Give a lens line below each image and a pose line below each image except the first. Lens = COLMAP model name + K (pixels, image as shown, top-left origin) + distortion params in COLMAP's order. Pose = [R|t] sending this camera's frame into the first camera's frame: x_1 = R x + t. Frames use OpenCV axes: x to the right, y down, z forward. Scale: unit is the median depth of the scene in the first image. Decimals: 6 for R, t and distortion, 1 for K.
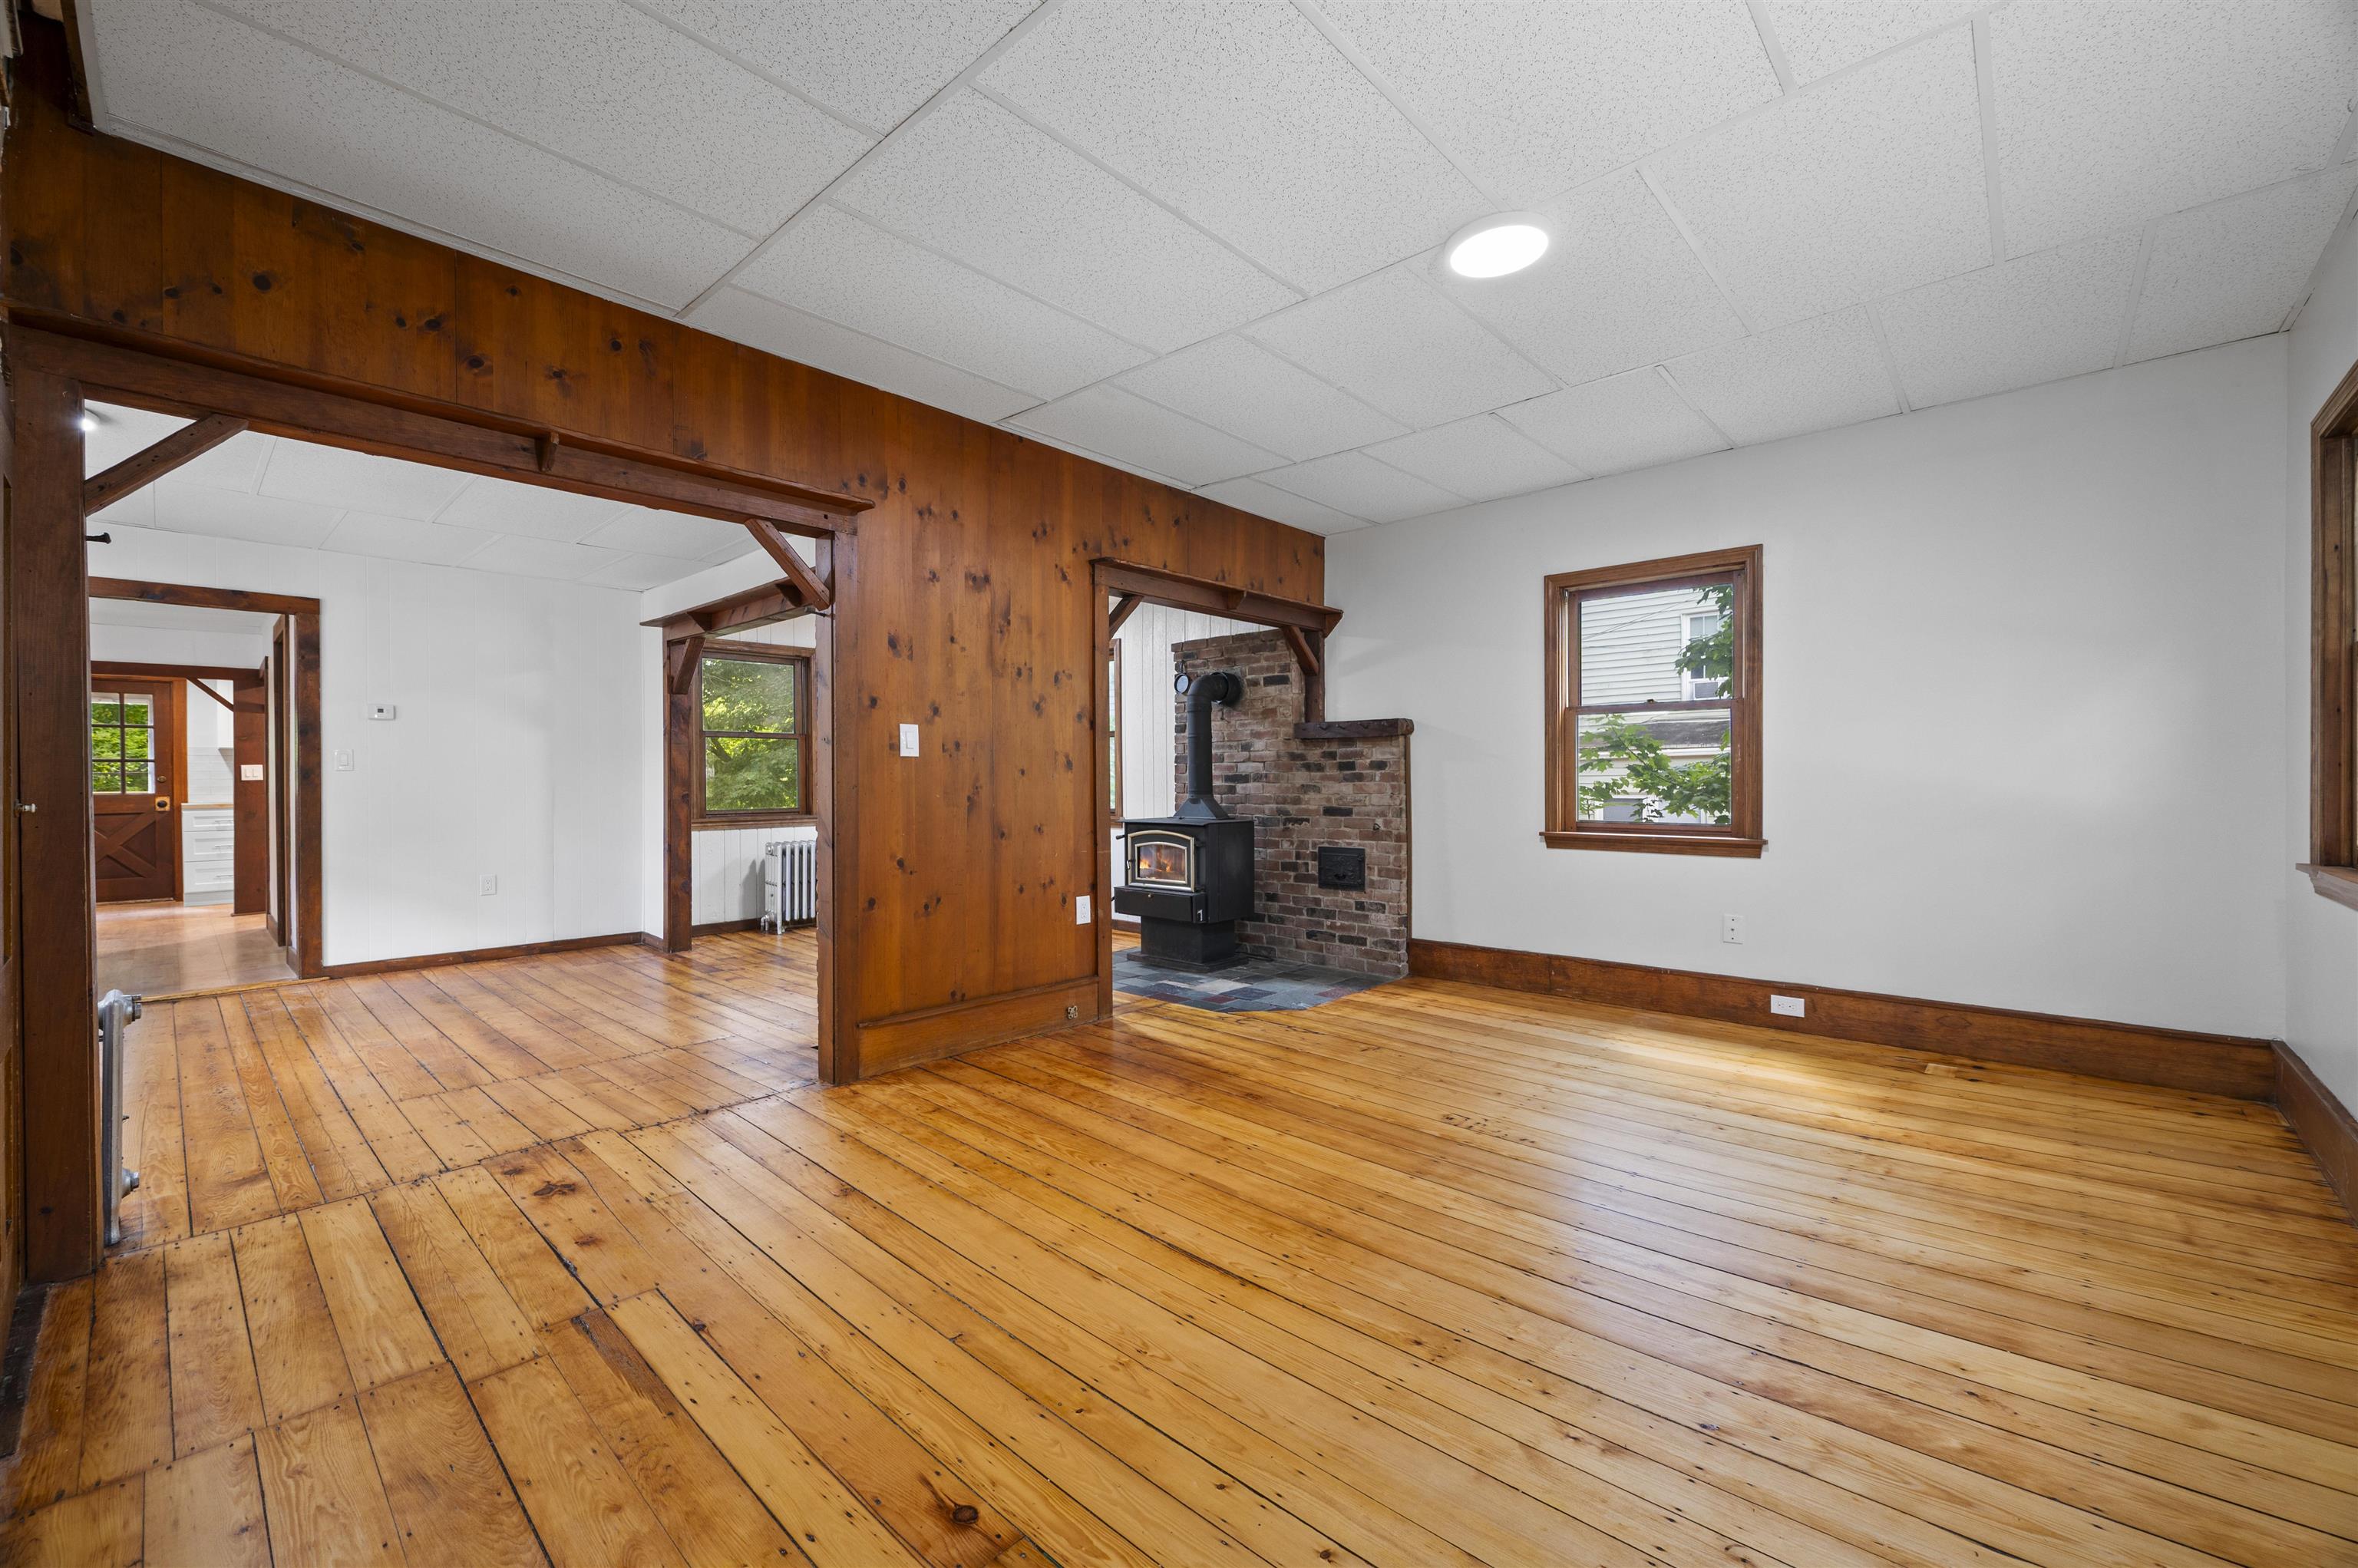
lens RADIAL K [[936.4, 0, 1178.2], [0, 936.4, 779.4], [0, 0, 1]] dist [-0.002364, 0.000103]
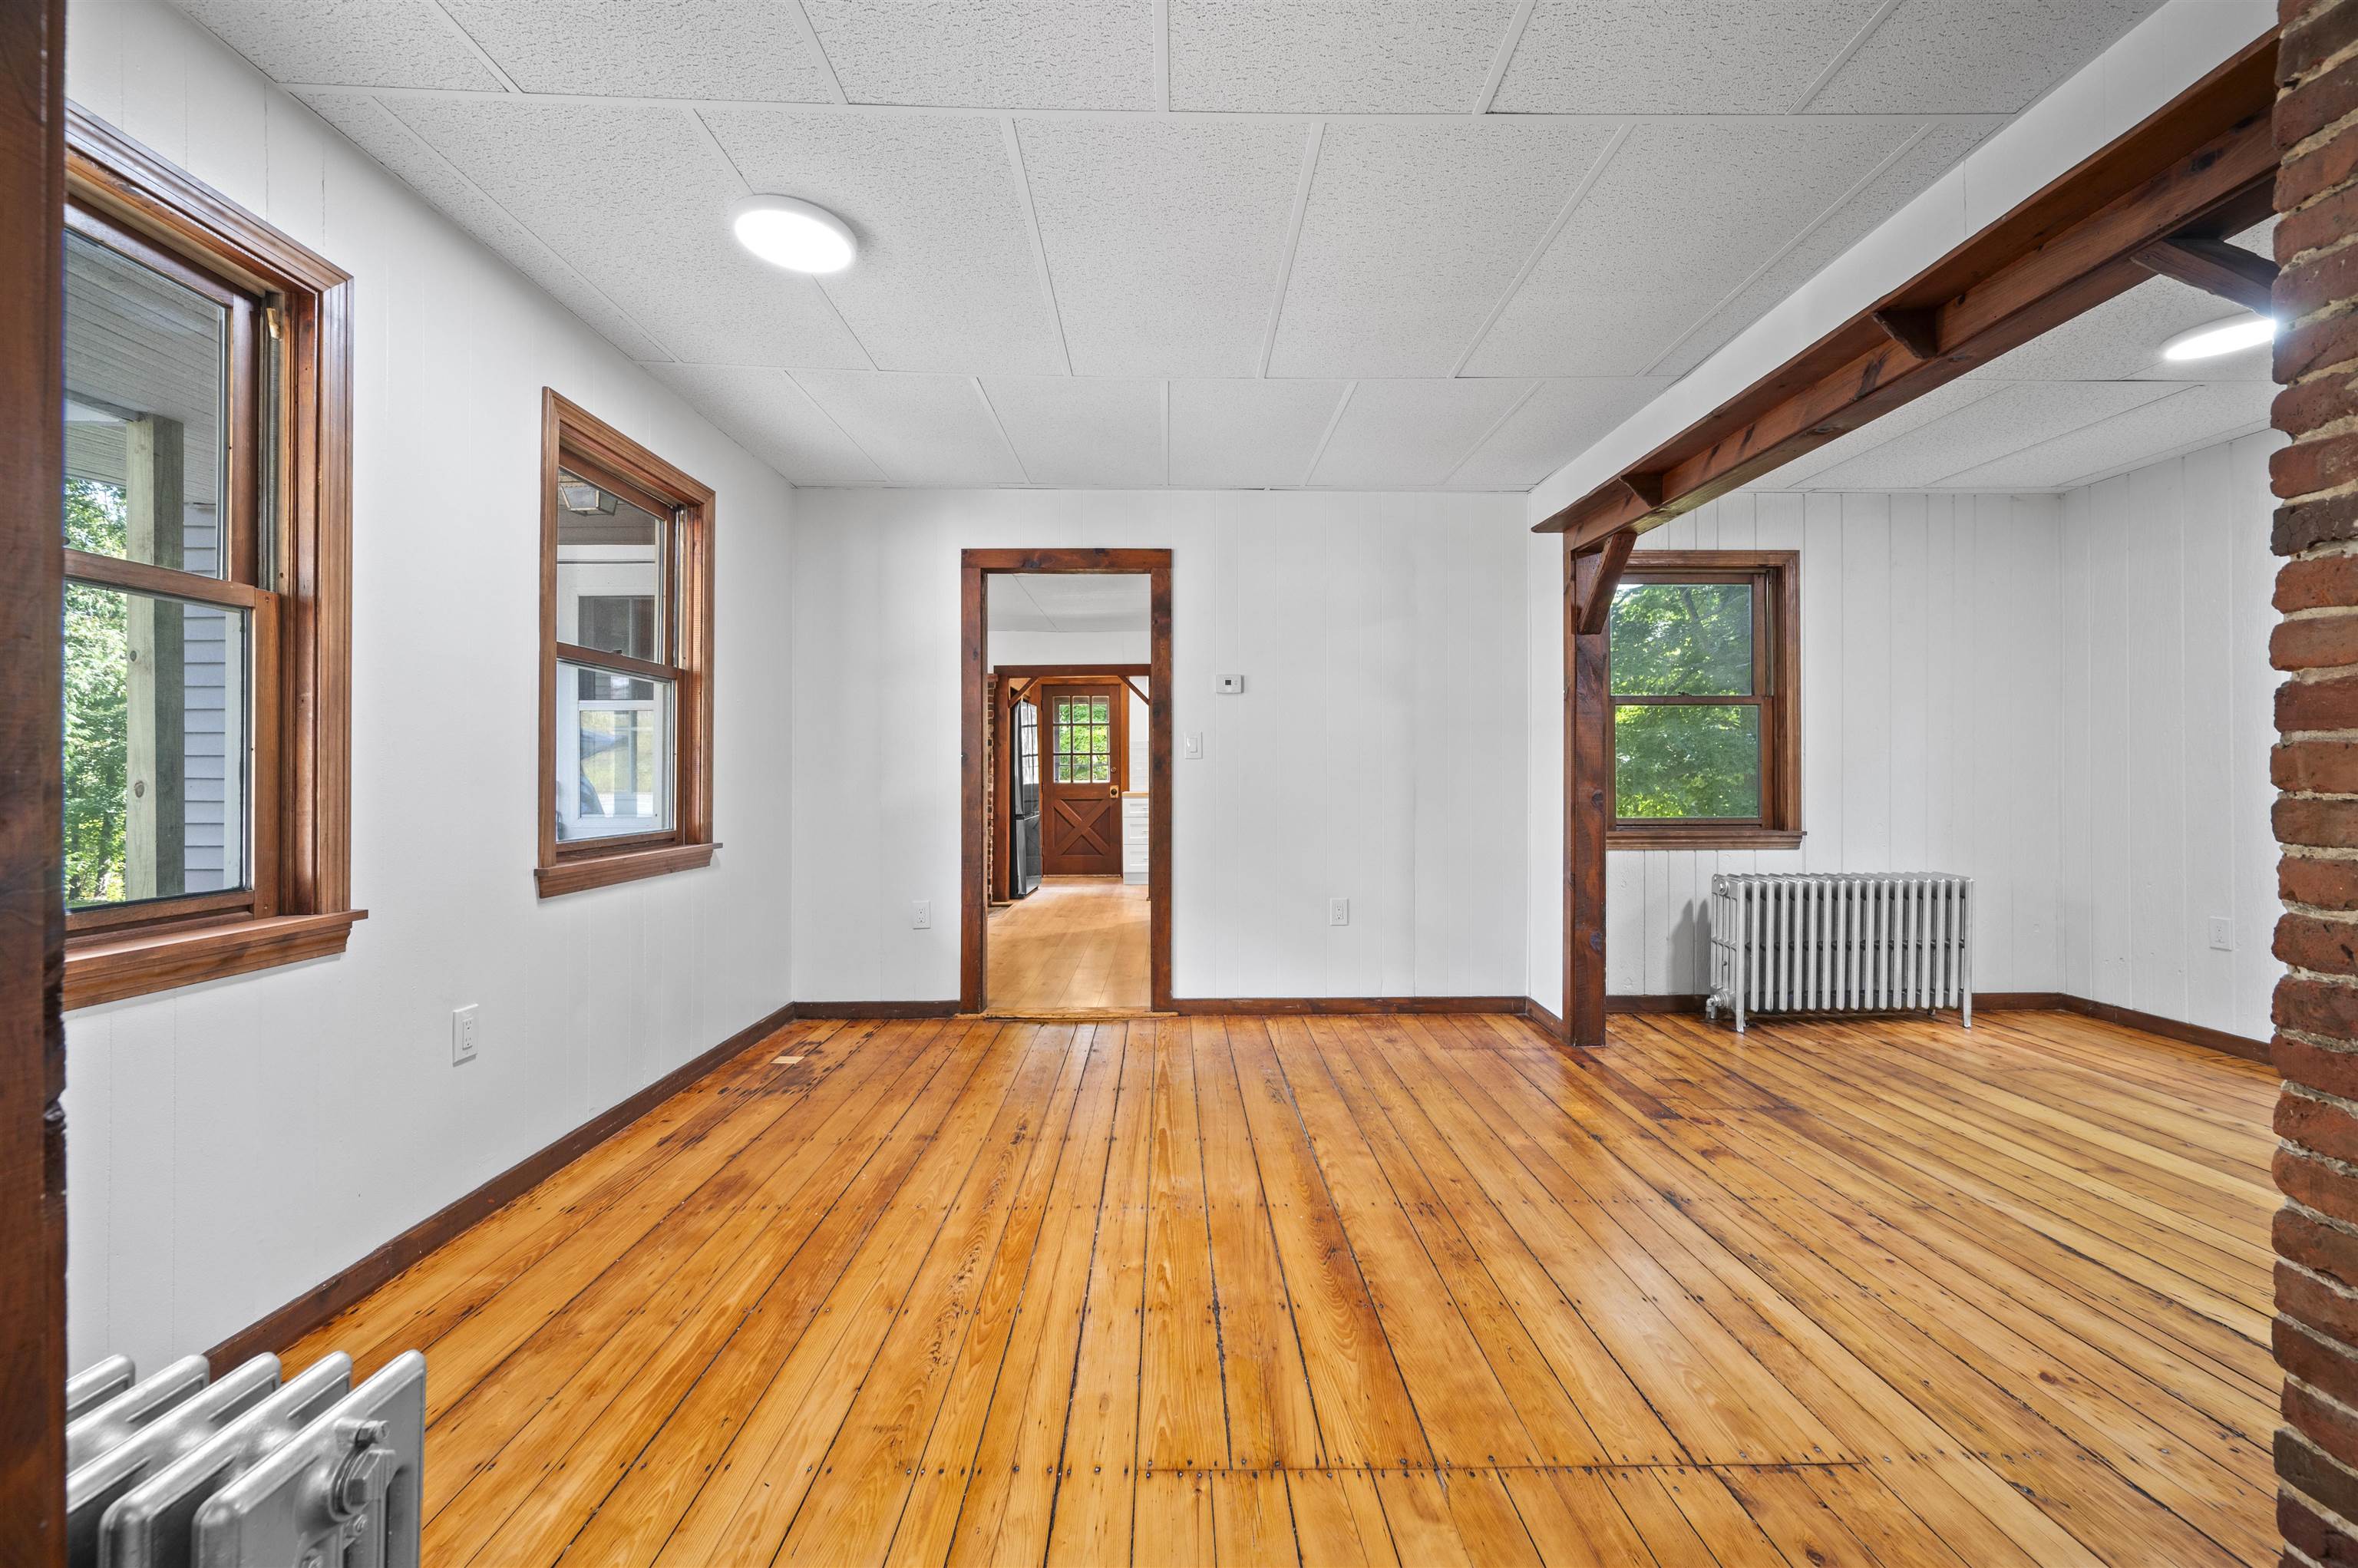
lens RADIAL K [[998.5, 0, 1177.4], [0, 998.5, 777.4], [0, 0, 1]] dist [0.000435, -0.000696]
pose [[0.688007, 0.006640, -0.725674, -0.236002], [-0.001782, 0.999971, 0.007460, 0.000371], [0.725702, -0.003839, 0.687999, 0.339448]]
